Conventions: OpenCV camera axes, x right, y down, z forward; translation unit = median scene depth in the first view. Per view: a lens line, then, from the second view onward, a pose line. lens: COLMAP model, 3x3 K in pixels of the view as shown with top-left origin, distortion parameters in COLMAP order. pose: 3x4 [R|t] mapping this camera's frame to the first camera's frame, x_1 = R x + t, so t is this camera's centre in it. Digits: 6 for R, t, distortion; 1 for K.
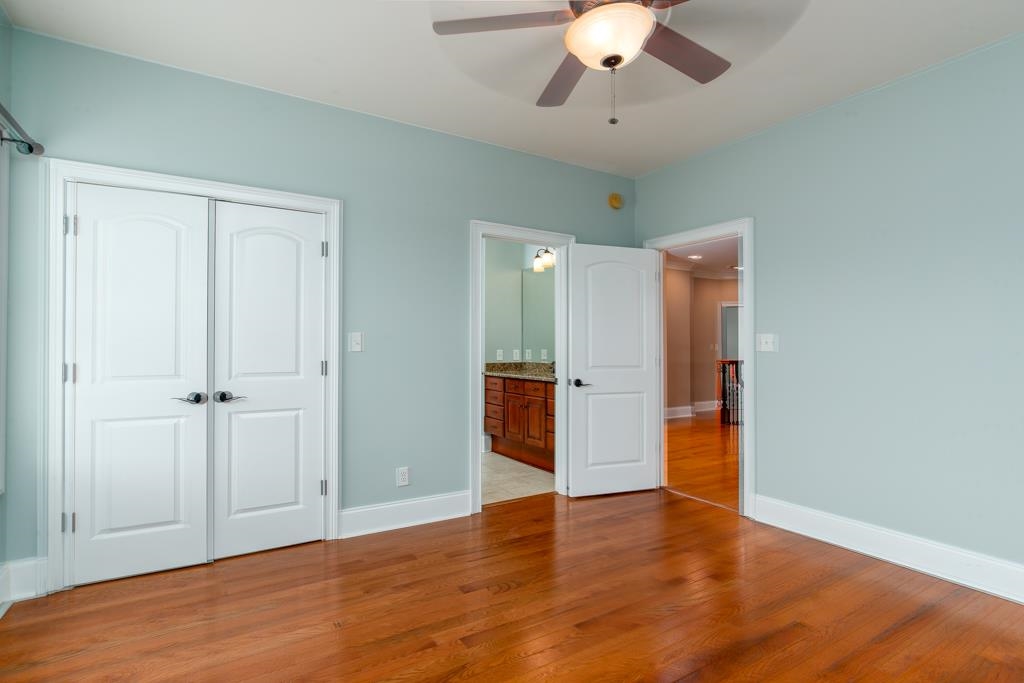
lens RADIAL K [[509.6, 0, 518.8], [0, 509.6, 339.2], [0, 0, 1]] dist [-0.022794, -0.000130]
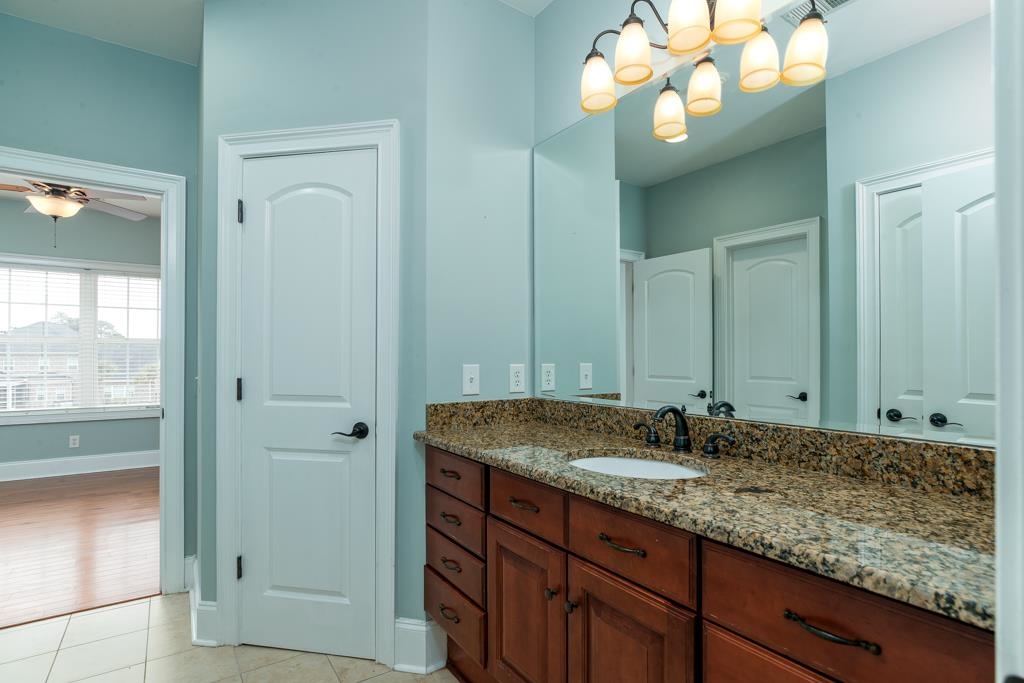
lens RADIAL K [[509.6, 0, 512.0], [0, 509.6, 348.0], [0, 0, 1]] dist [-0.022794, -0.000130]
pose [[0.999576, -0.002518, 0.029012, -0.021119], [0.002580, 0.999994, -0.002102, 0.011185], [-0.029006, 0.002176, 0.999577, 0.701637]]
